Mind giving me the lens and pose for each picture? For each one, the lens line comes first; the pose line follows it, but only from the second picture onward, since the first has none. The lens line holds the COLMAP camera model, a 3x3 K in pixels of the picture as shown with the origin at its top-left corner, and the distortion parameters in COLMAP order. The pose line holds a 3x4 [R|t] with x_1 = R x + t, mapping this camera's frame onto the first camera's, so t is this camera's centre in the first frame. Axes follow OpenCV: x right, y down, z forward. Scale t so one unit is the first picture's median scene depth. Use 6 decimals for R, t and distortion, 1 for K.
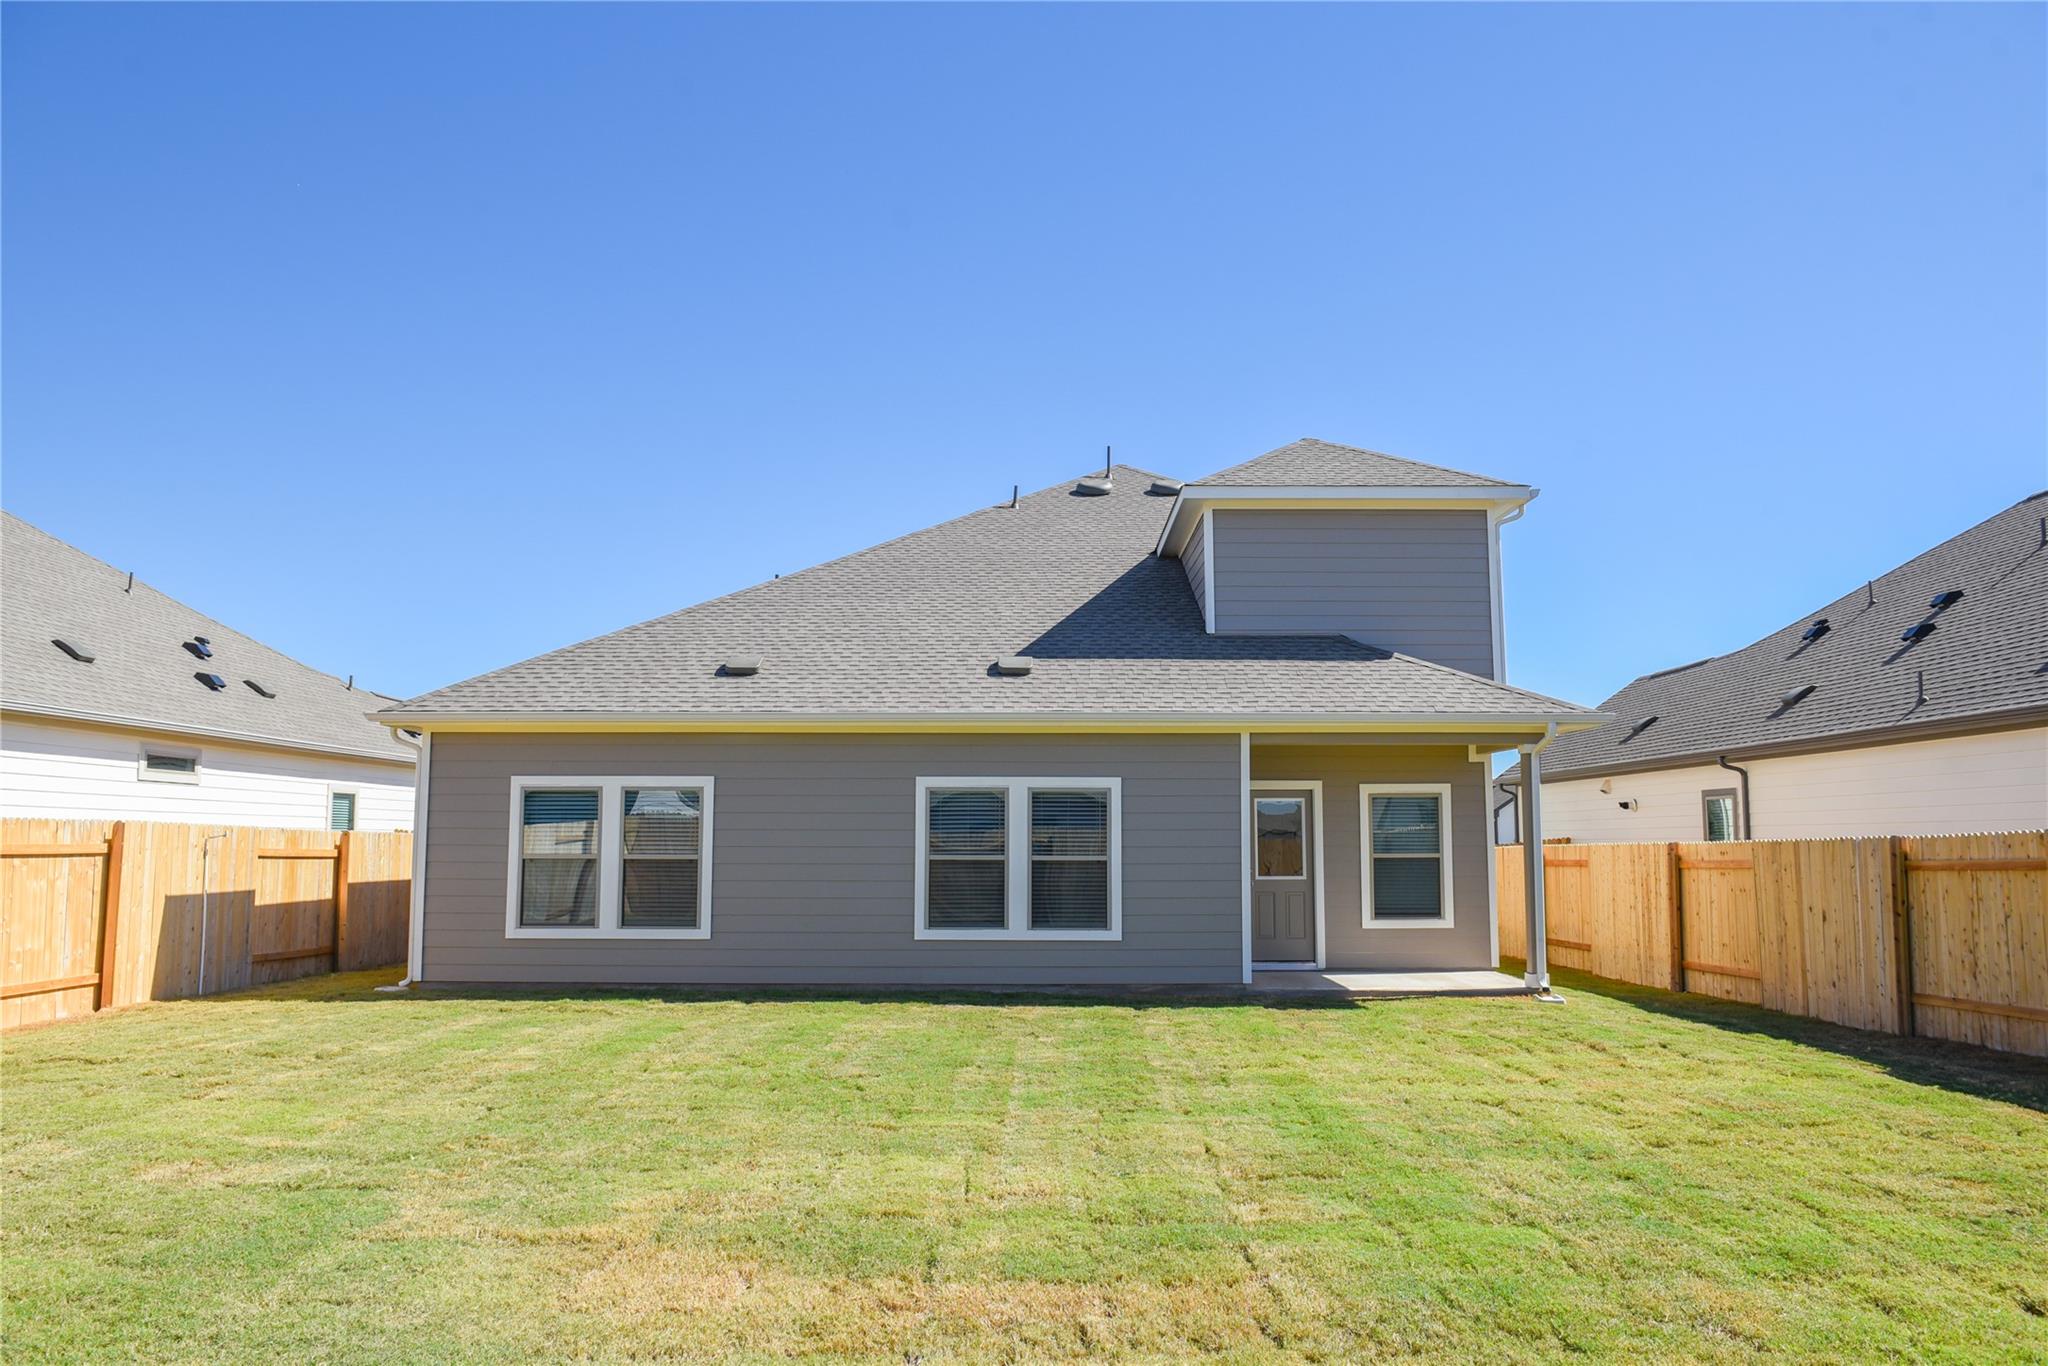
lens RADIAL K [[1470.3, 0, 1035.0], [0, 1470.3, 682.3], [0, 0, 1]] dist [-0.048745, -0.006082]
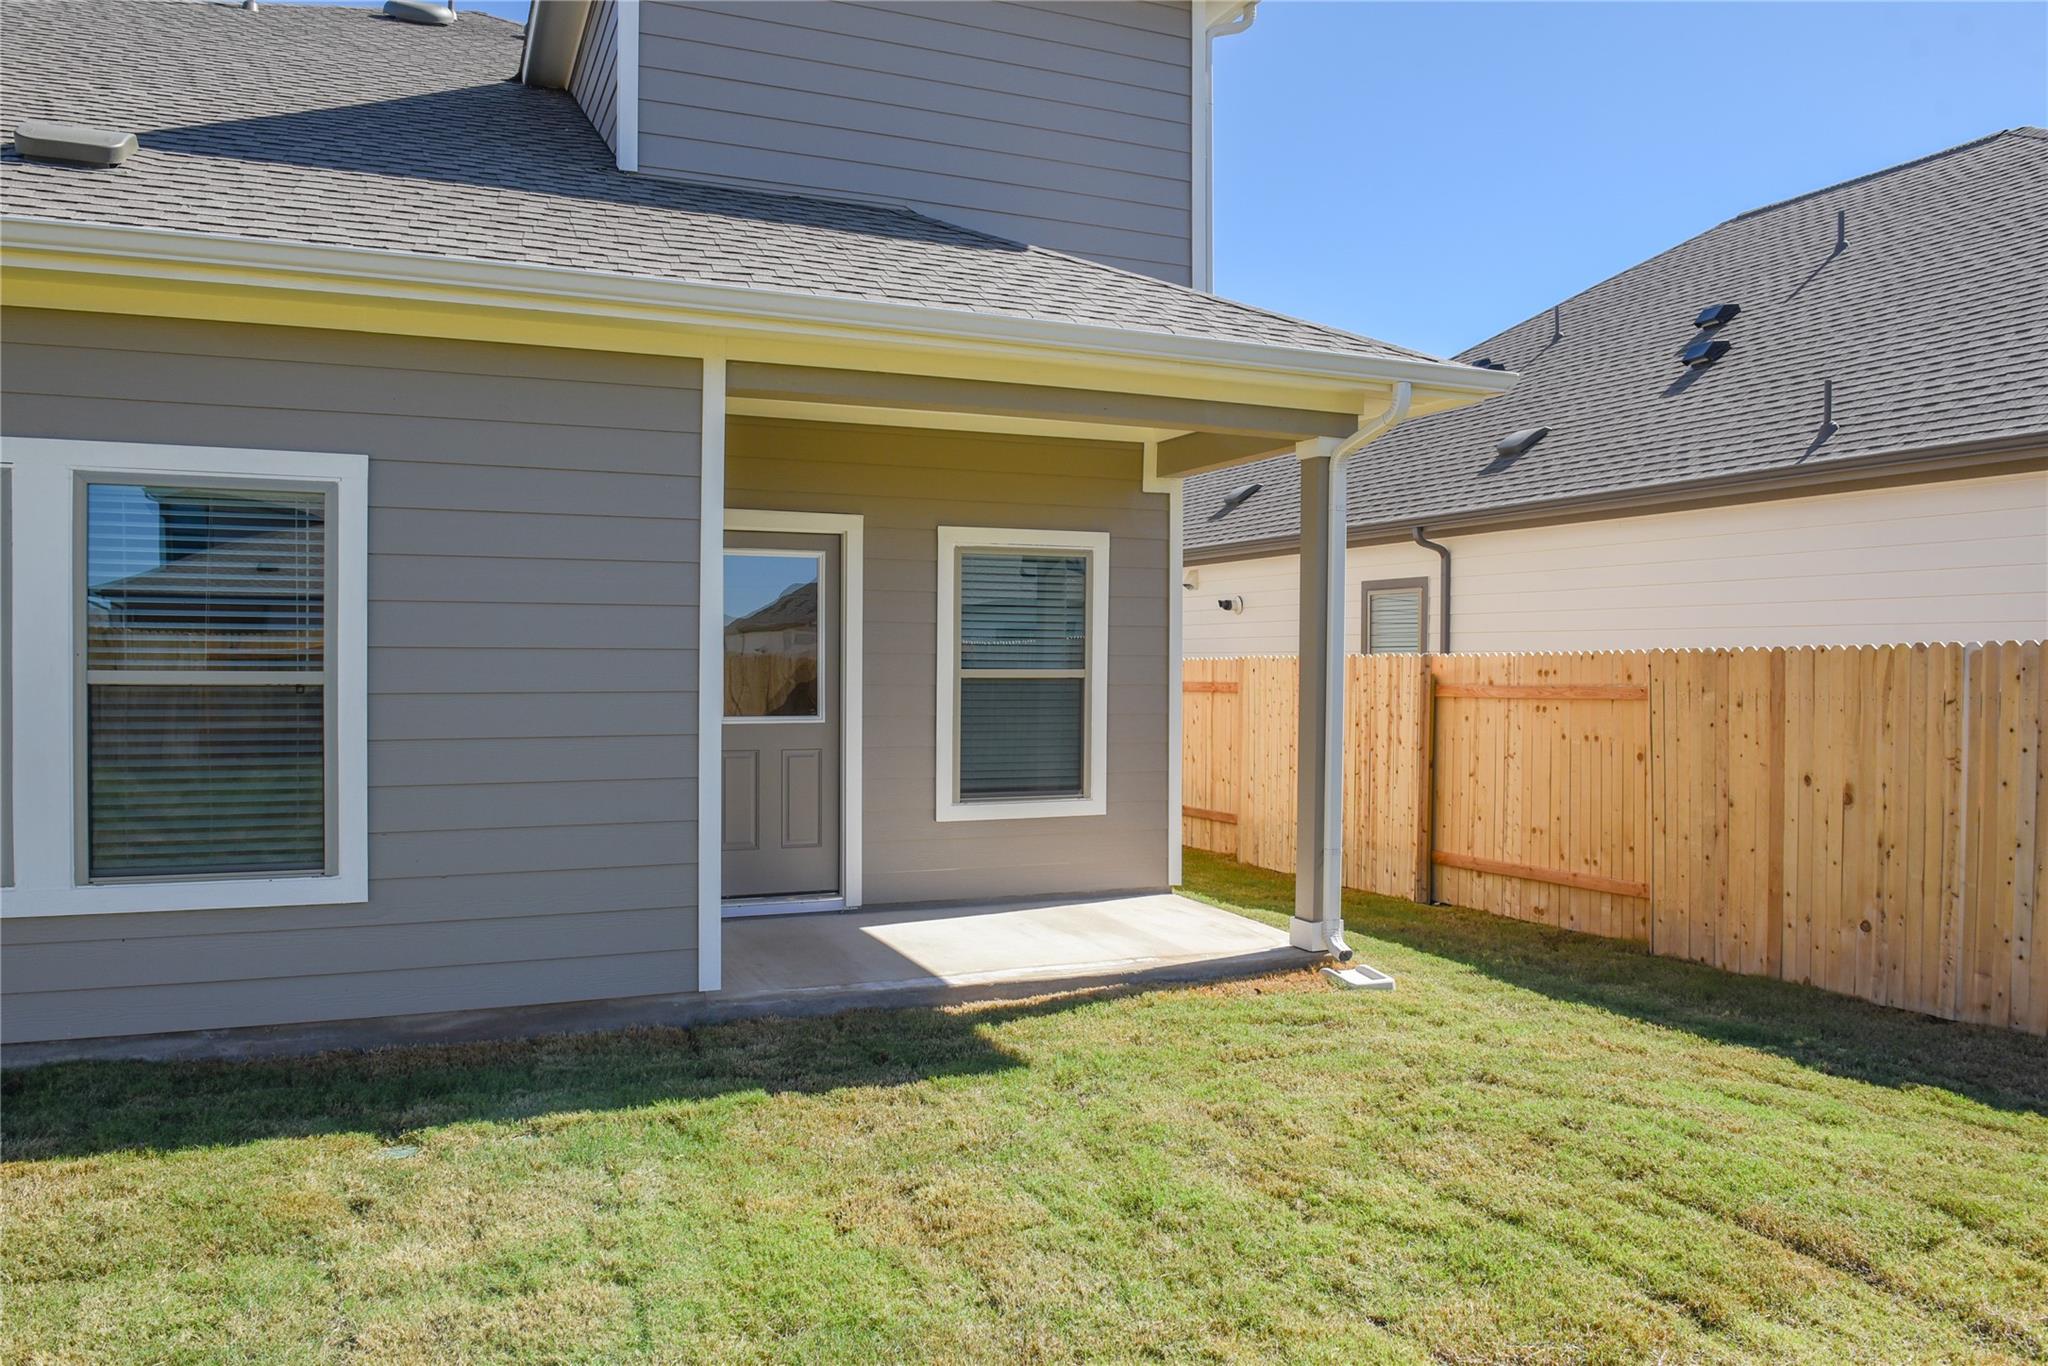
lens RADIAL K [[1470.3, 0, 1035.0], [0, 1470.3, 682.3], [0, 0, 1]] dist [-0.048745, -0.006082]
pose [[0.922497, -0.000764, 0.386003, 0.064565], [-0.046697, 0.992433, 0.113562, 0.064533], [-0.383169, -0.122786, 0.915481, 0.543216]]
